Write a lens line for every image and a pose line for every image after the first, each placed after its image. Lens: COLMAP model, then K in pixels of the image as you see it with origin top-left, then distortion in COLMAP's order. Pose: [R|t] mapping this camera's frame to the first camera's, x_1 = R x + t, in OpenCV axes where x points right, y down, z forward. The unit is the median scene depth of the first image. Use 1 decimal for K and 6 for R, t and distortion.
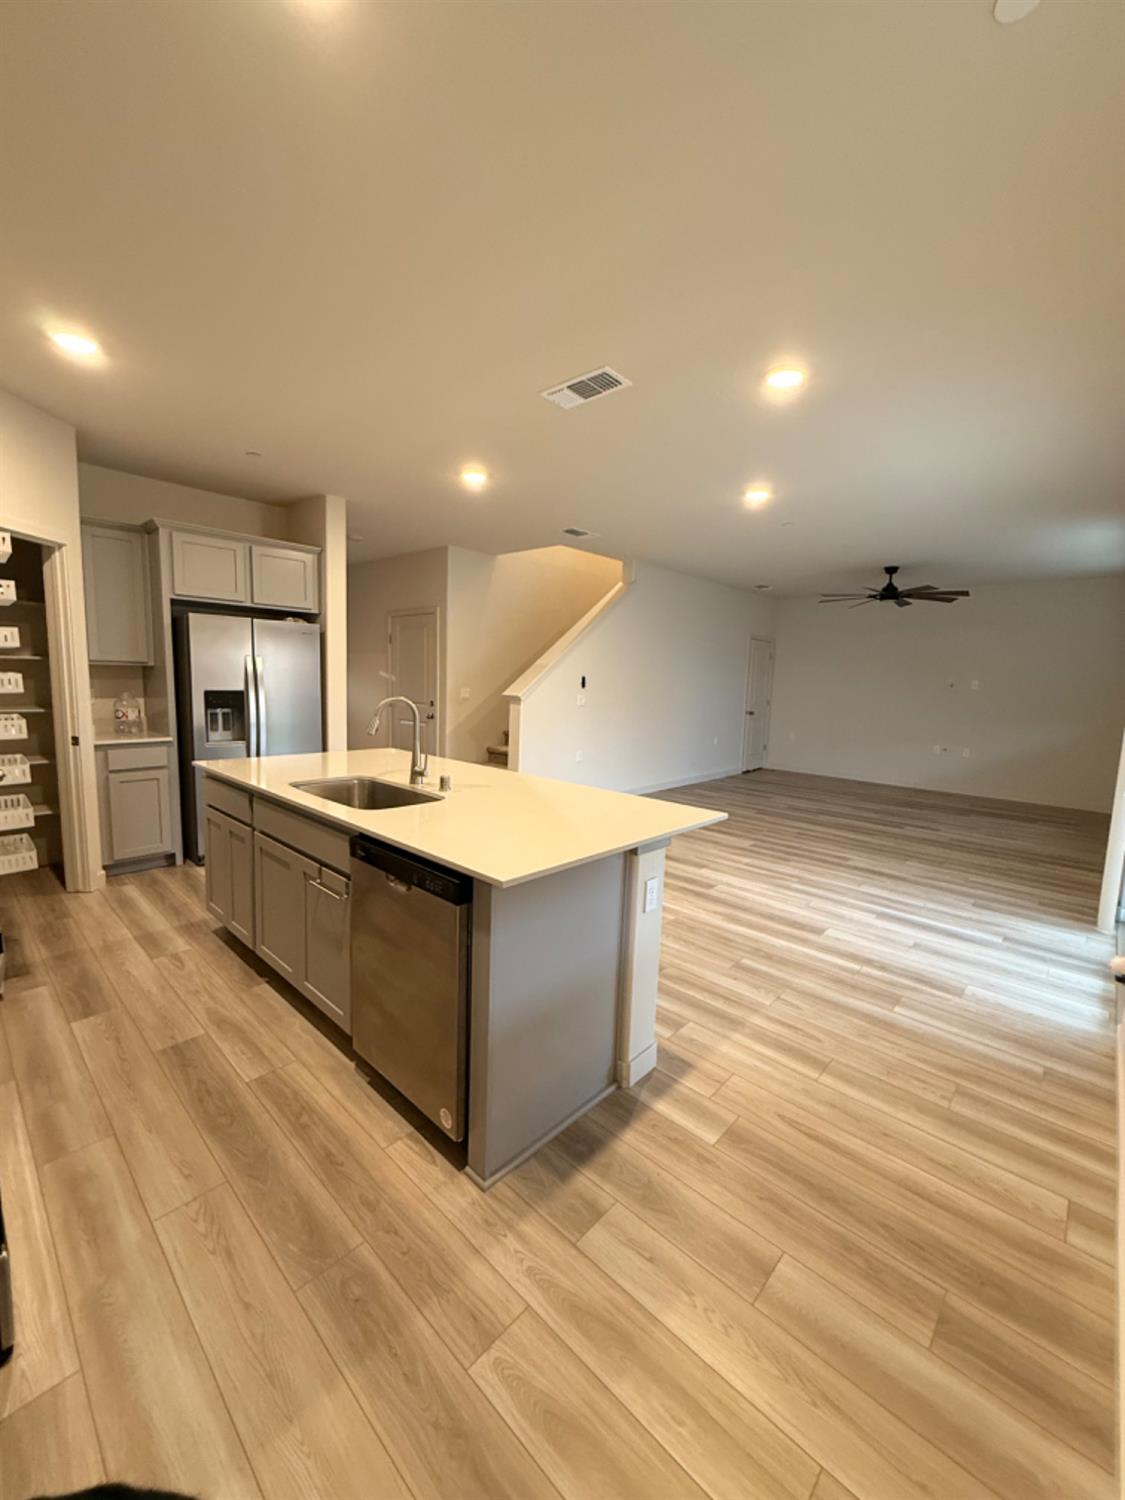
lens RADIAL K [[594.4, 0, 561.8], [0, 594.4, 750.2], [0, 0, 1]] dist [-0.001404, 0.000115]
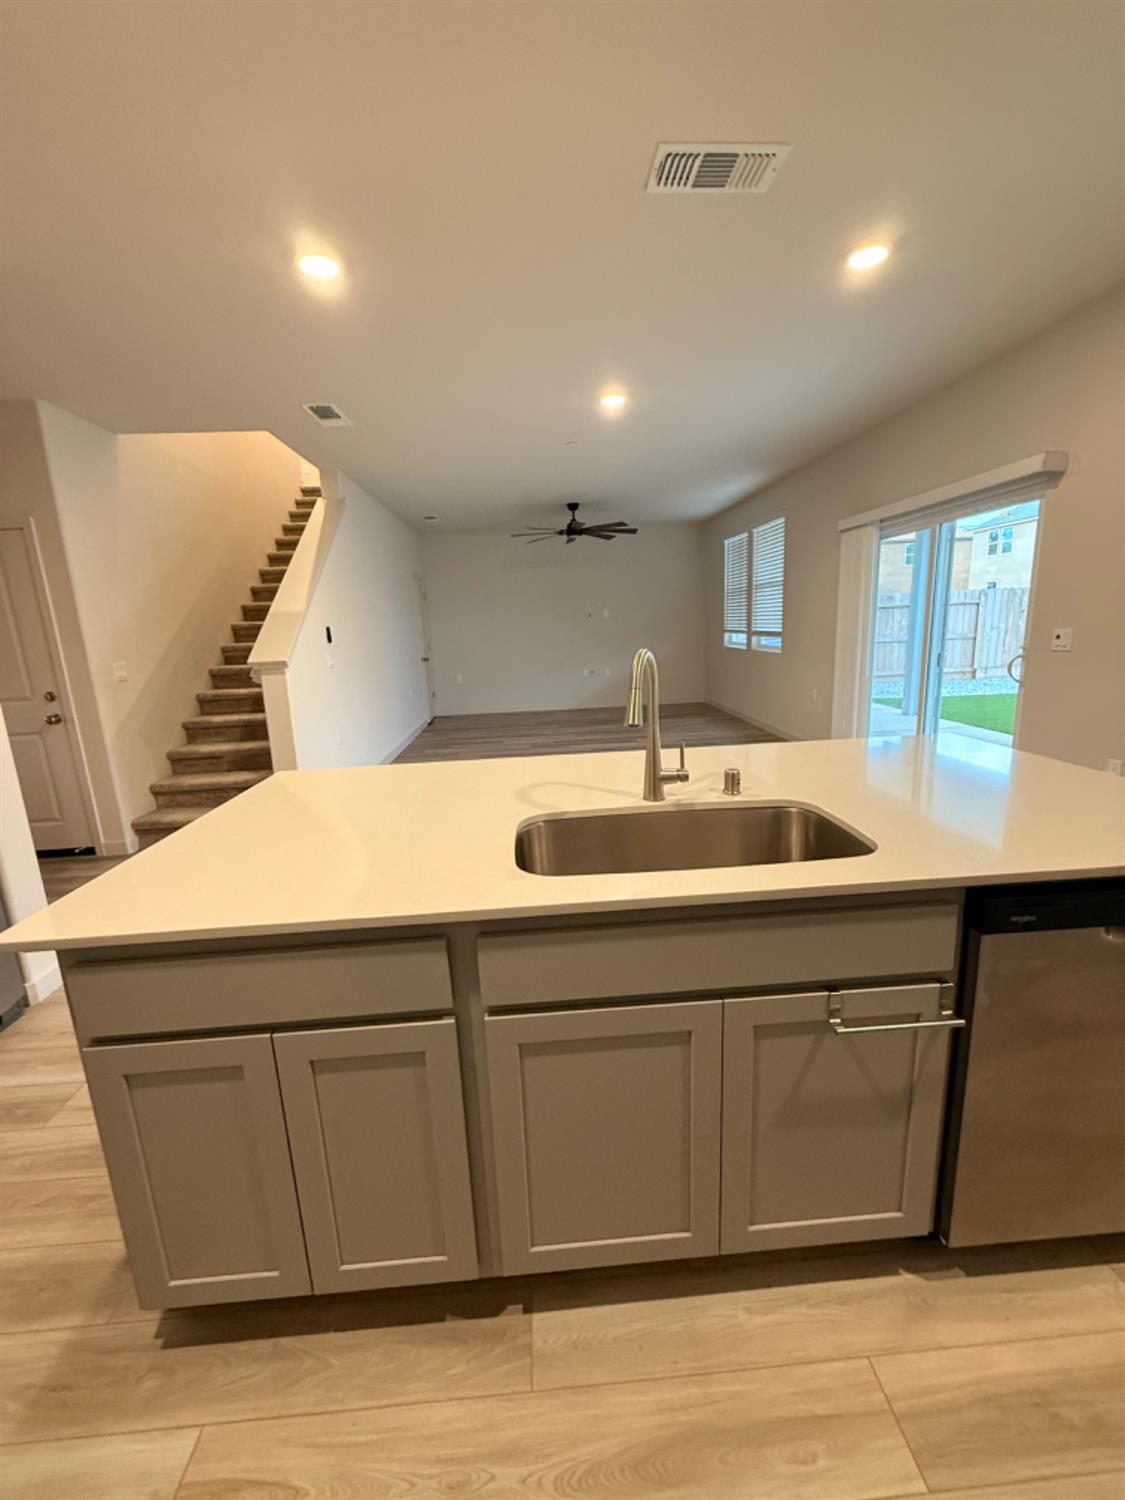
lens RADIAL K [[594.4, 0, 560.0], [0, 594.4, 750.7], [0, 0, 1]] dist [-0.001404, 0.000115]
pose [[0.688541, -0.213232, 0.693140, -0.423546], [0.154097, 0.976987, 0.147478, -0.054935], [-0.708636, 0.005265, 0.705555, 0.397780]]
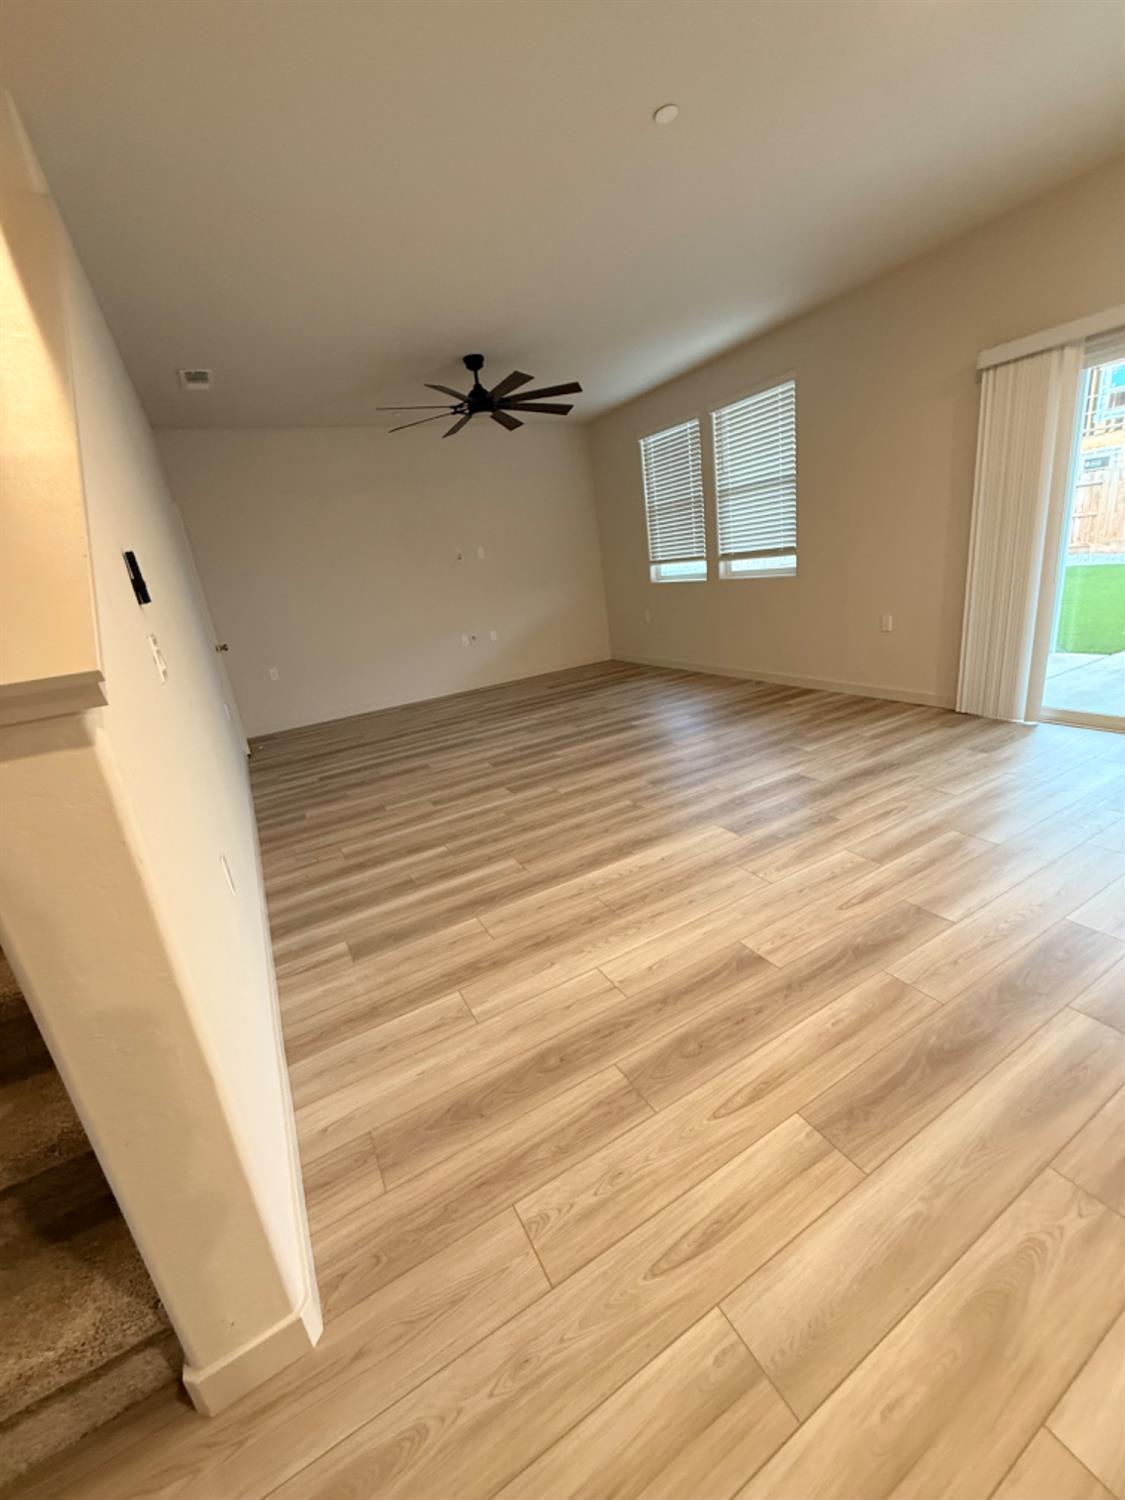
lens RADIAL K [[594.4, 0, 560.7], [0, 594.4, 746.4], [0, 0, 1]] dist [-0.001404, 0.000115]
pose [[0.295445, -0.345665, 0.890633, -0.194362], [0.245561, 0.928404, 0.278866, -0.108886], [-0.923261, 0.136316, 0.359175, 1.085399]]
